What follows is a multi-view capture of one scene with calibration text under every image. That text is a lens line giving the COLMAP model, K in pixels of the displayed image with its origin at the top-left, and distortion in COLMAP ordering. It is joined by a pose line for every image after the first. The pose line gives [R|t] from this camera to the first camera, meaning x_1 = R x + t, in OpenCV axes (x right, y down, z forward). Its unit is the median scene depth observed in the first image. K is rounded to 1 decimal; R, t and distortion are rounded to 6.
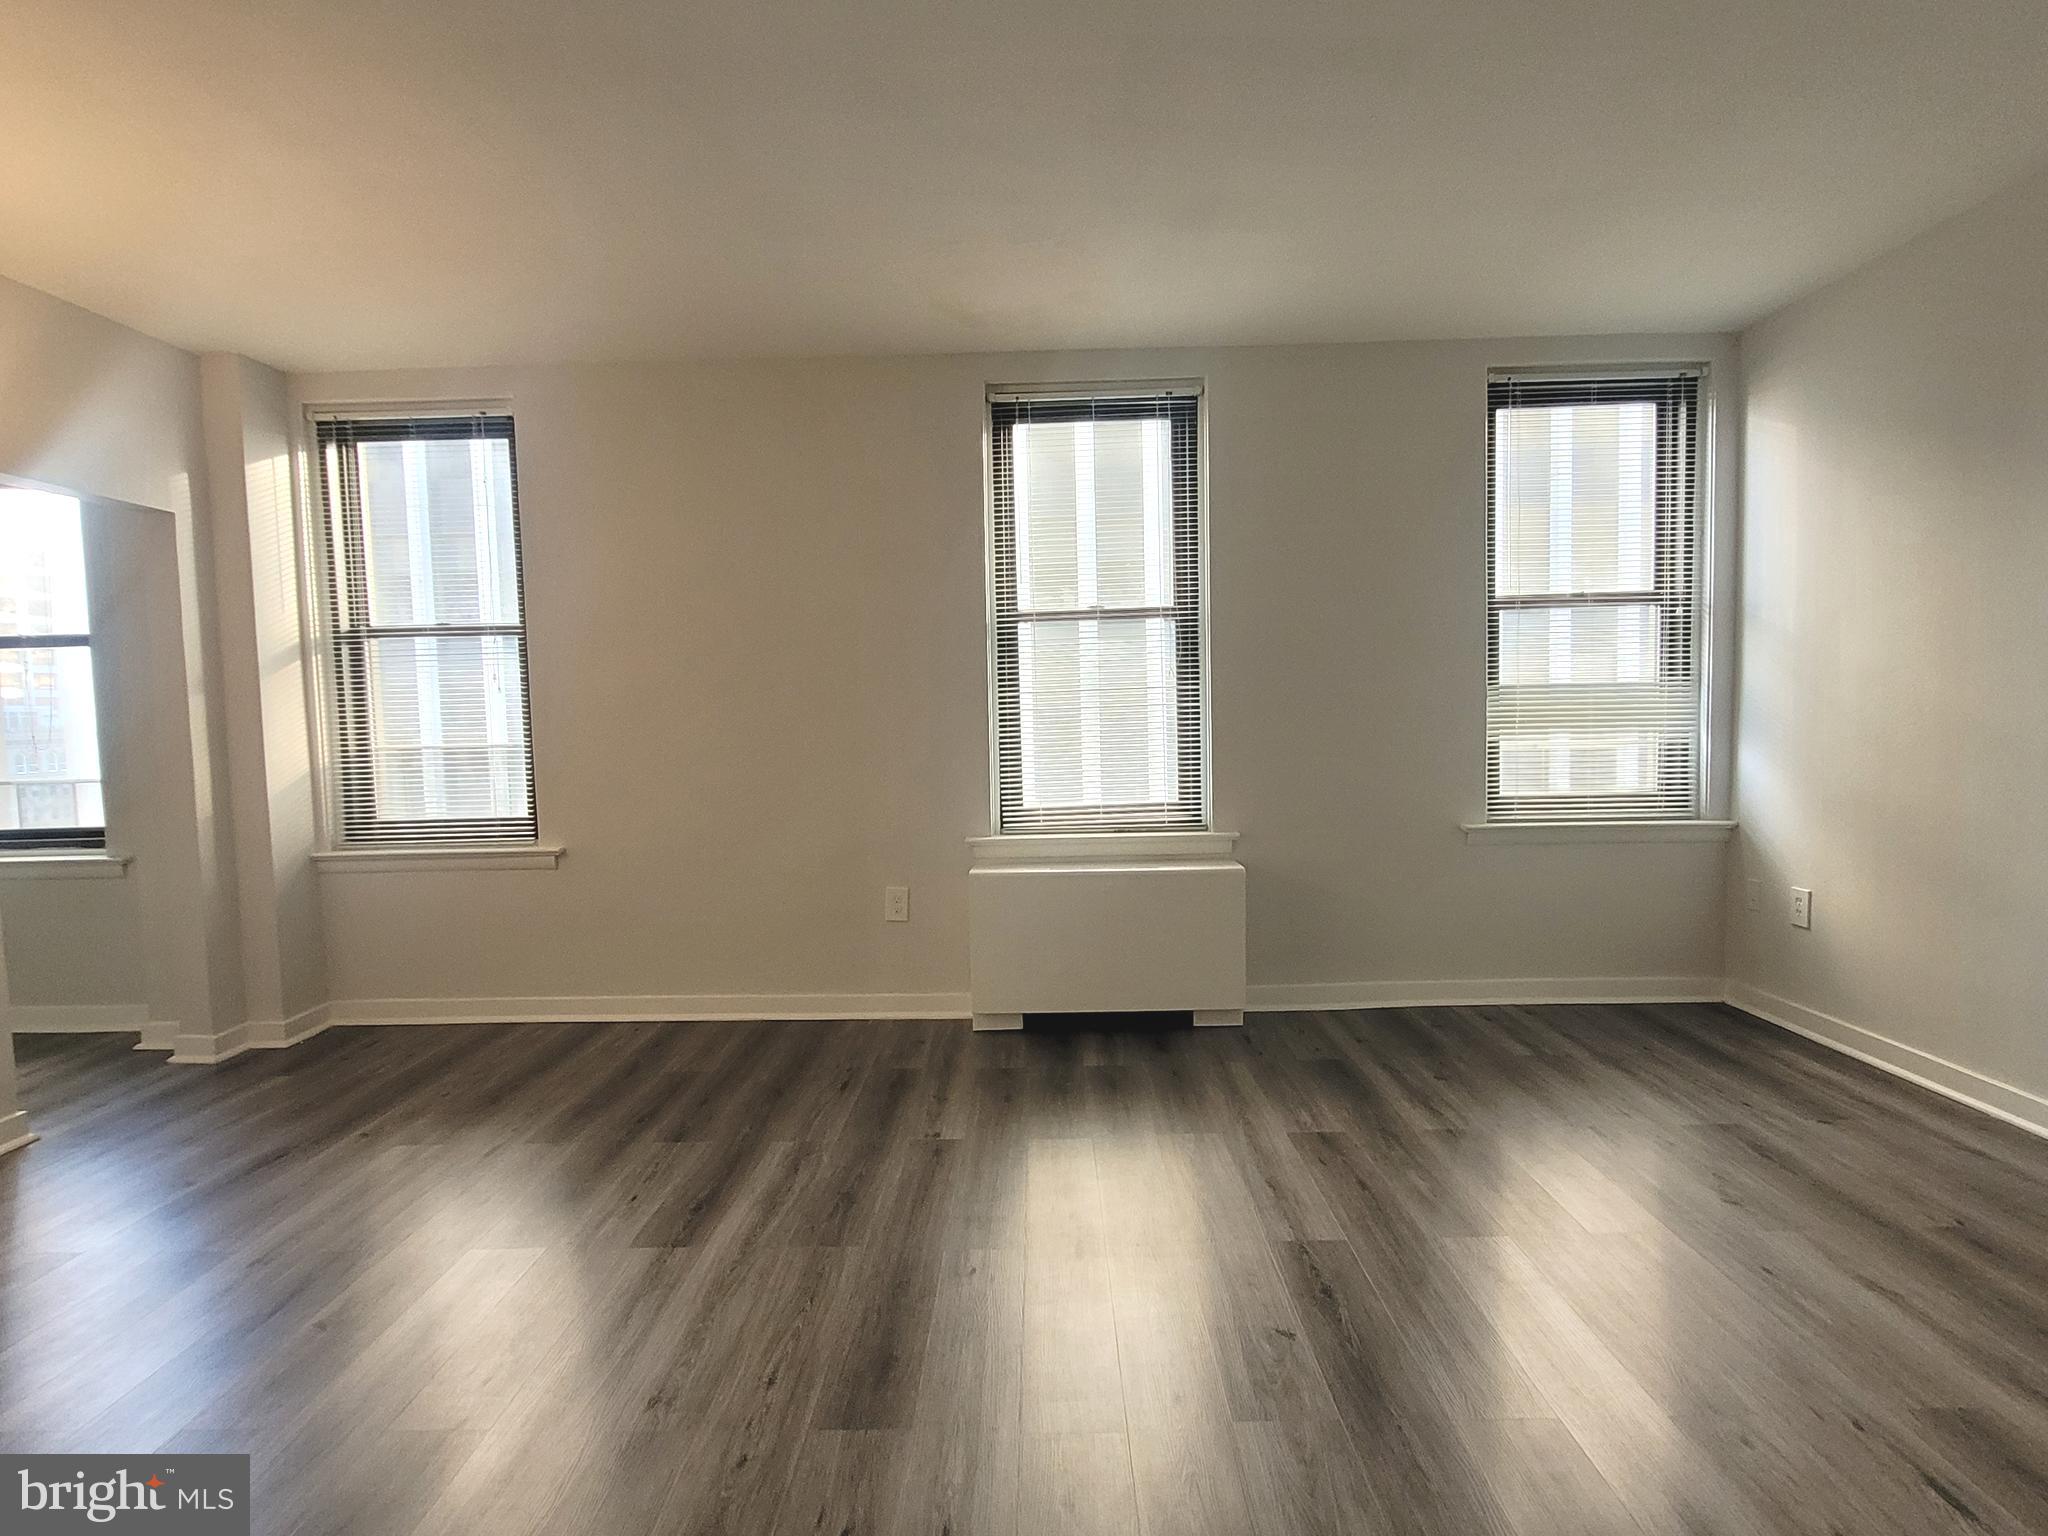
lens RADIAL K [[1079.9, 0, 1038.2], [0, 1079.9, 774.1], [0, 0, 1]] dist [0.009276, -0.005206]
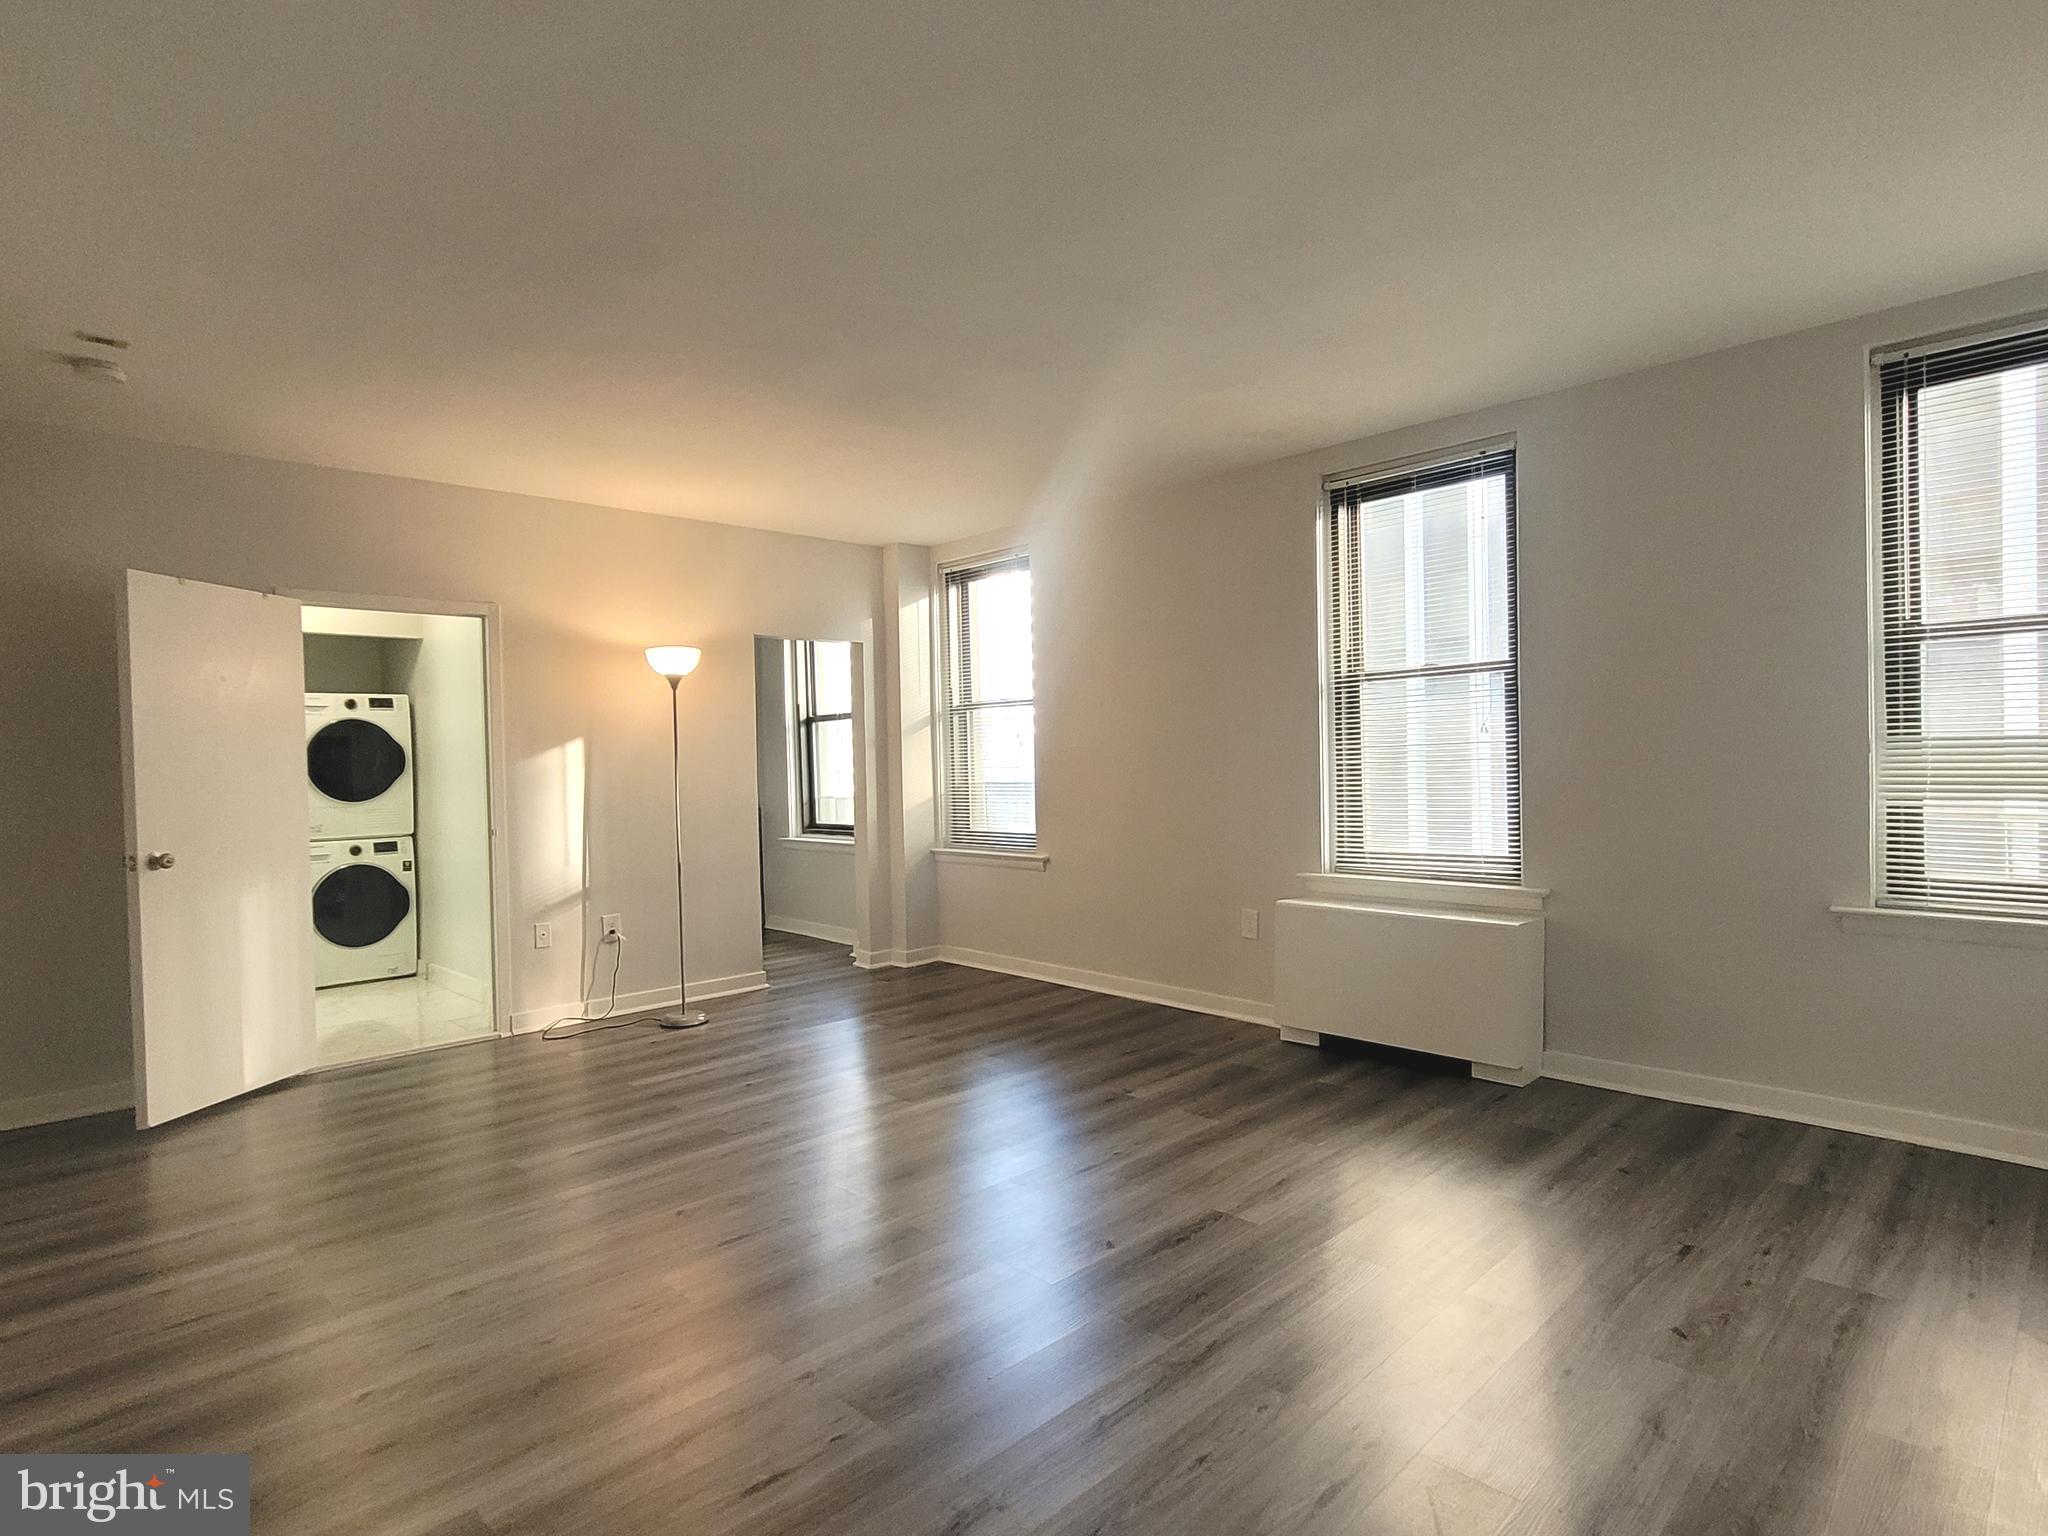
lens RADIAL K [[1079.9, 0, 1032.5], [0, 1079.9, 785.9], [0, 0, 1]] dist [0.009276, -0.005206]
pose [[0.712199, 0.025692, -0.701508, 0.526155], [-0.043593, 0.999020, -0.007669, -0.011777], [0.700623, 0.036043, 0.712621, -0.014156]]
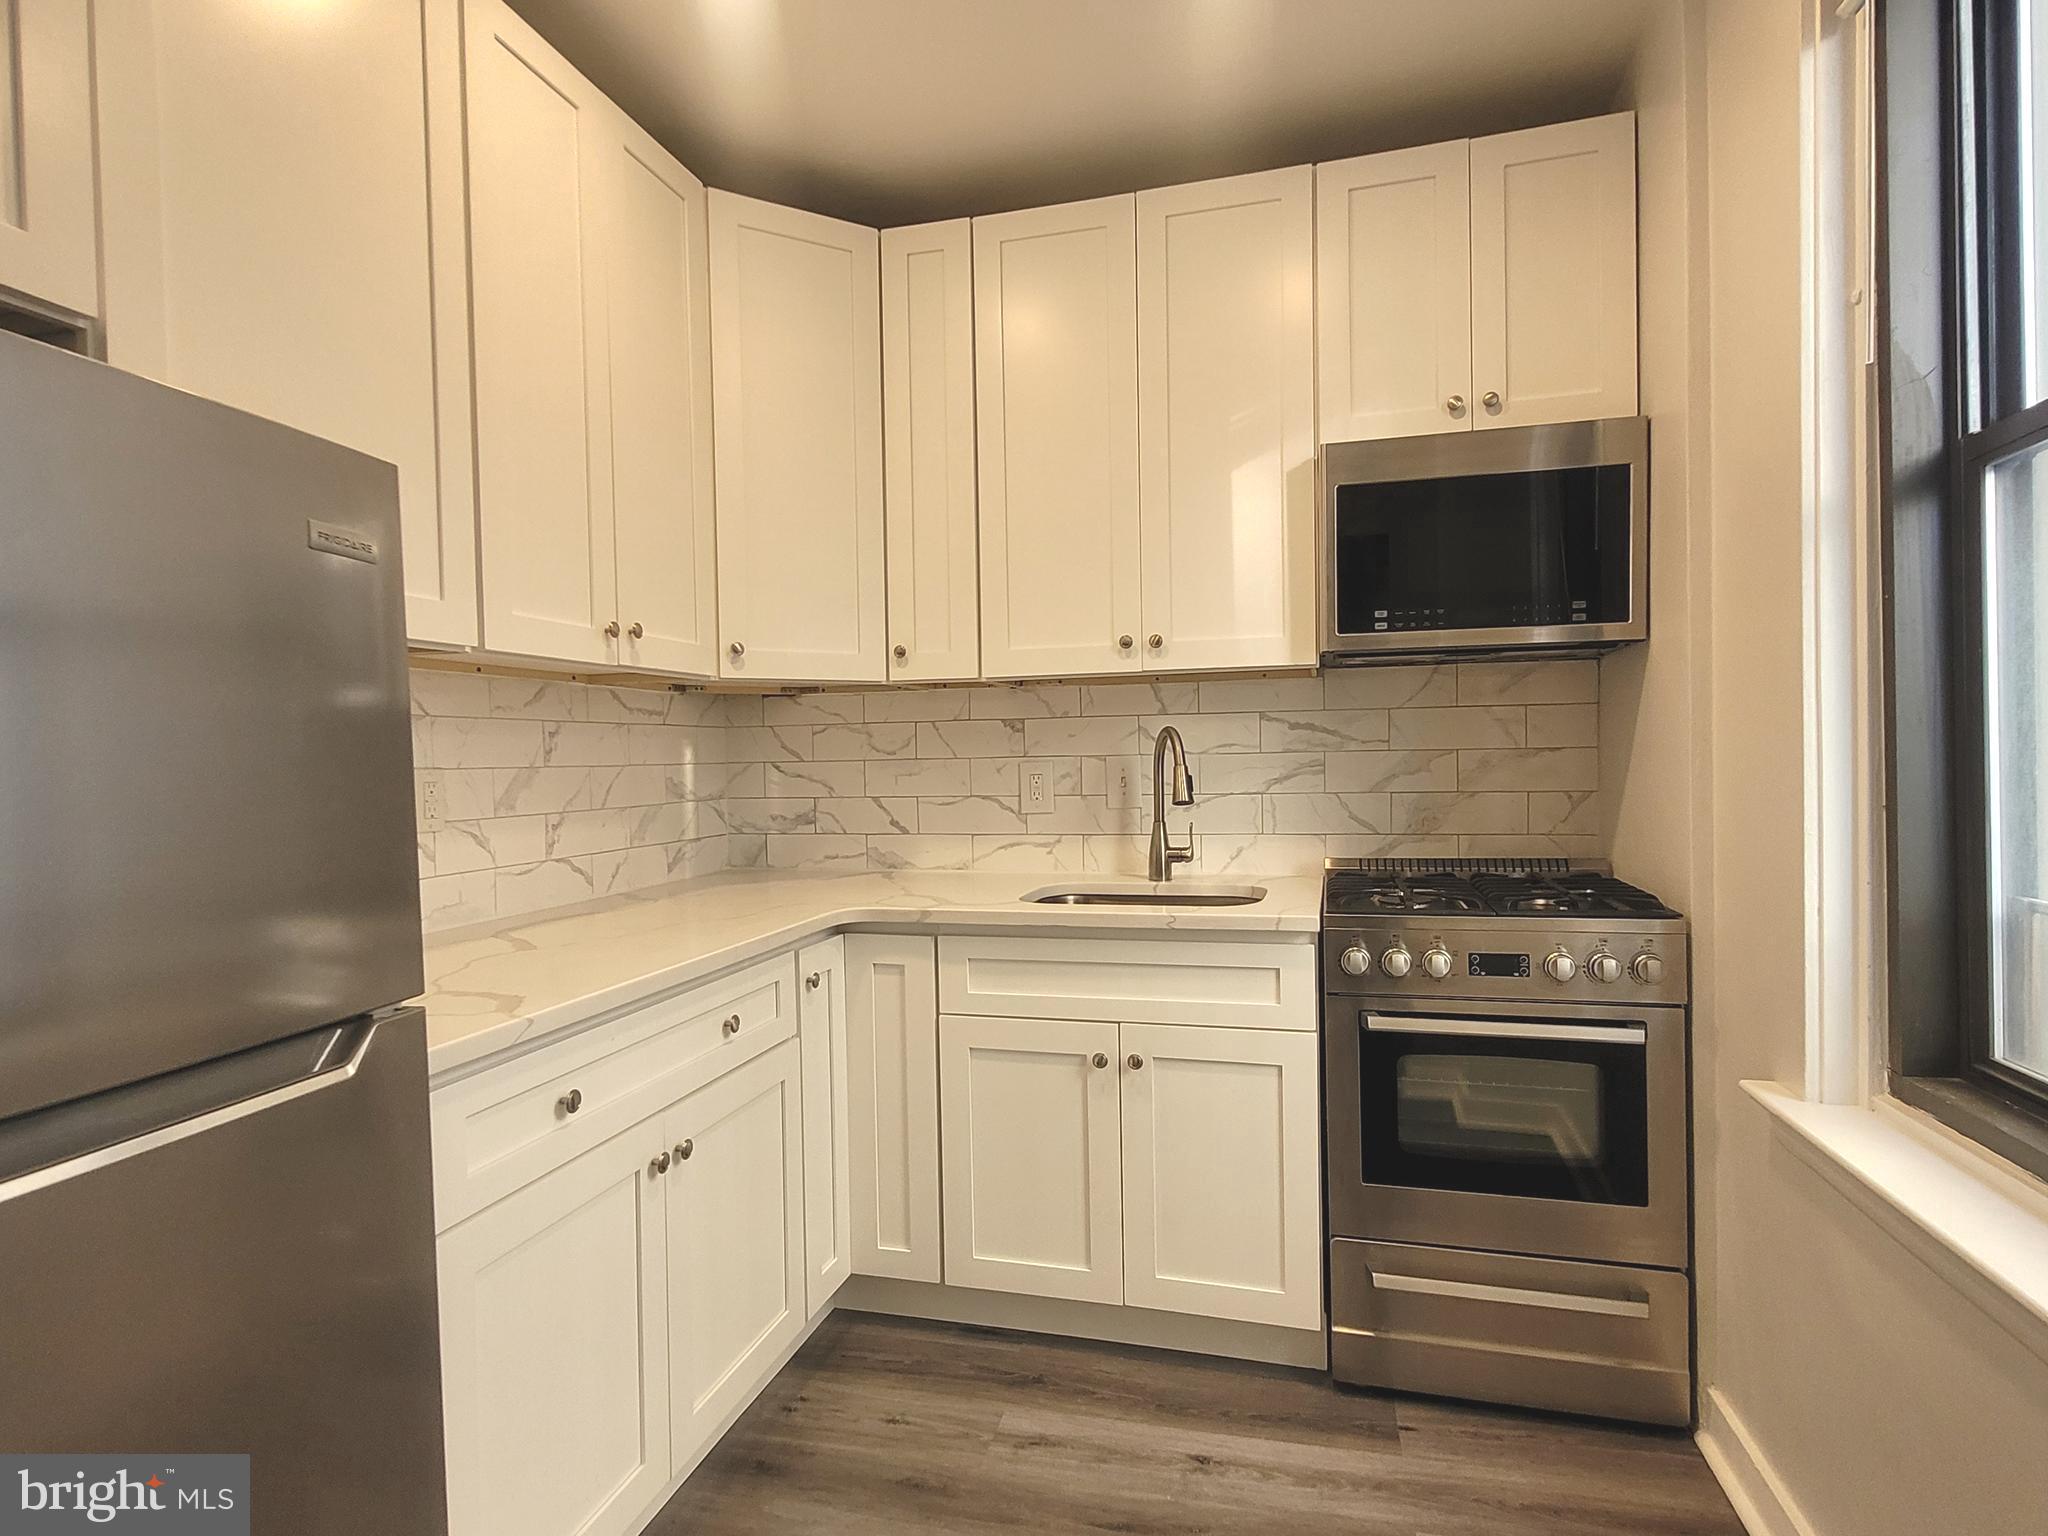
lens RADIAL K [[1079.9, 0, 1022.5], [0, 1079.9, 782.4], [0, 0, 1]] dist [0.009276, -0.005206]
pose [[-0.238985, 0.050024, -0.969734, -0.666284], [-0.043594, 0.997112, 0.062179, -0.033969], [0.970044, 0.057134, -0.236115, 0.843666]]
